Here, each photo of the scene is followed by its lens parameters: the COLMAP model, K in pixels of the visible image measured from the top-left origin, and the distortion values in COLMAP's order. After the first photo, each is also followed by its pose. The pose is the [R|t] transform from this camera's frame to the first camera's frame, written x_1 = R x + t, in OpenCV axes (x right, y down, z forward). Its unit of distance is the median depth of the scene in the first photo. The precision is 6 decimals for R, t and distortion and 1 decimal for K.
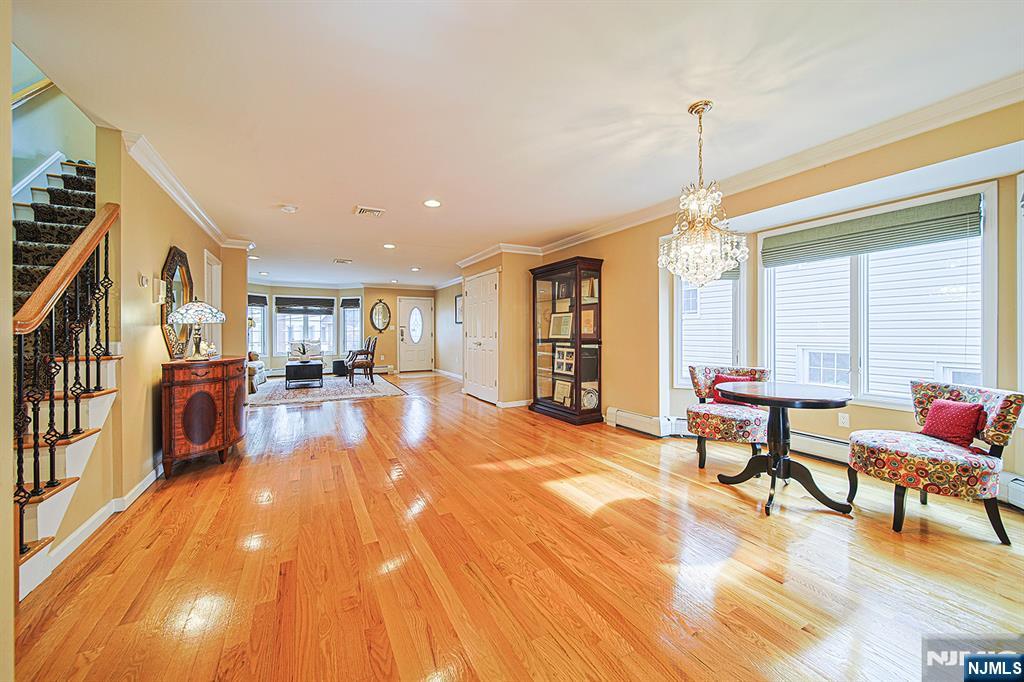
lens RADIAL K [[379.7, 0, 517.7], [0, 379.7, 333.6], [0, 0, 1]] dist [-0.006425, 0.000055]
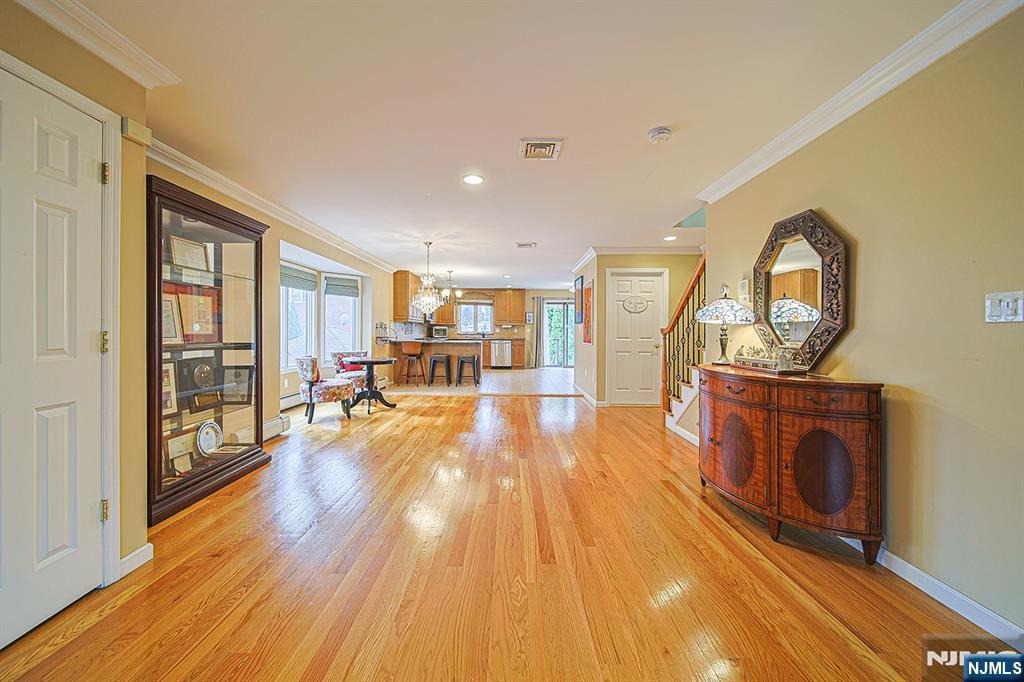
lens RADIAL K [[379.7, 0, 504.0], [0, 379.7, 333.5], [0, 0, 1]] dist [-0.006425, 0.000055]
pose [[-0.864561, -0.004317, 0.502510, -0.571628], [-0.001197, 0.999978, 0.006531, -0.005822], [-0.502527, 0.005045, -0.864547, 1.353678]]
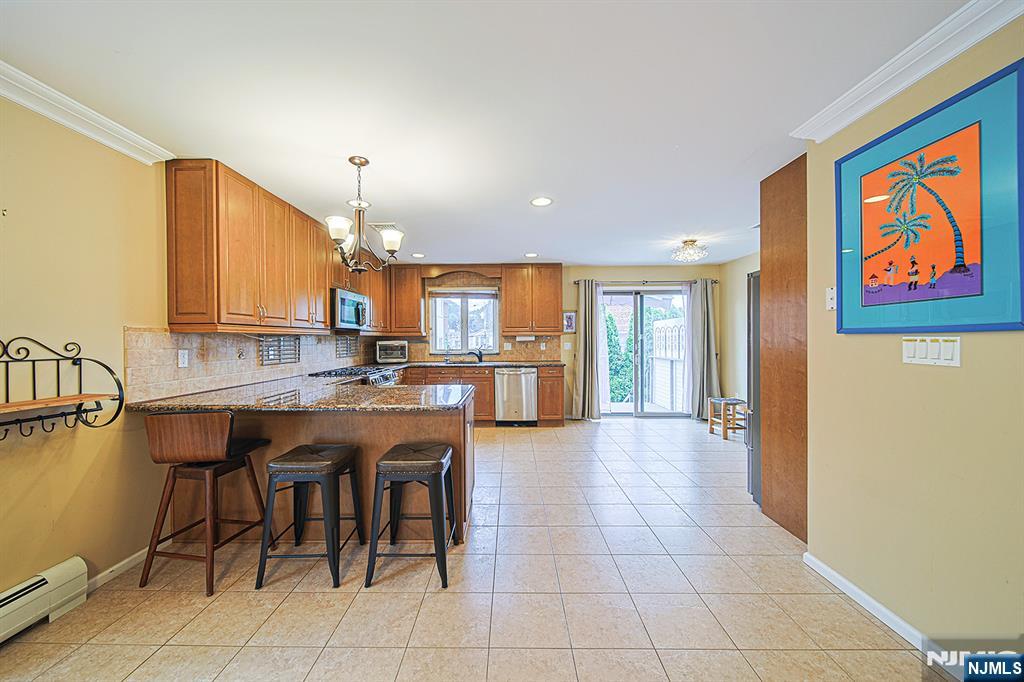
lens RADIAL K [[379.7, 0, 504.5], [0, 379.7, 338.1], [0, 0, 1]] dist [-0.006425, 0.000055]
pose [[-0.865229, 0.010075, 0.501276, 0.090214], [0.010124, 0.999945, -0.002623, -0.035209], [-0.501275, 0.002805, -0.865283, 0.322756]]
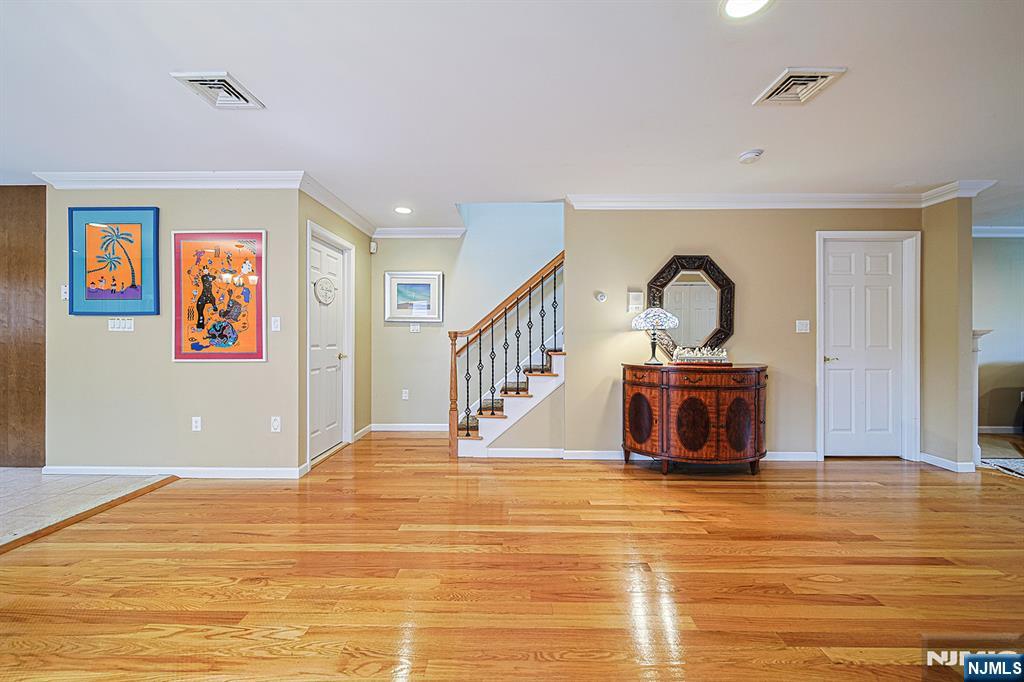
lens RADIAL K [[379.7, 0, 505.5], [0, 379.7, 340.3], [0, 0, 1]] dist [-0.006425, 0.000055]
pose [[-0.489772, 0.010694, -0.871785, 0.180832], [-0.003890, 0.999888, 0.014450, -0.006351], [0.871842, 0.010468, -0.489675, 0.759832]]
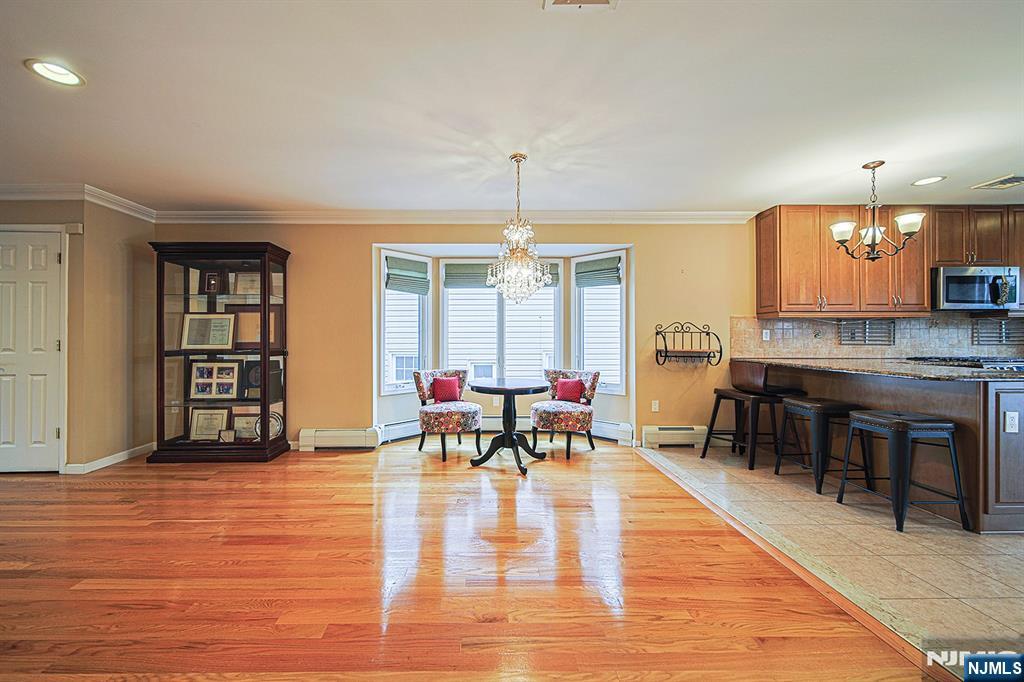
lens RADIAL K [[379.7, 0, 494.6], [0, 379.7, 340.1], [0, 0, 1]] dist [-0.006425, 0.000055]
pose [[0.474634, -0.001889, 0.880181, -0.291998], [0.003493, 0.999994, 0.000262, -0.003534], [-0.880177, 0.002951, 0.474637, 0.221778]]
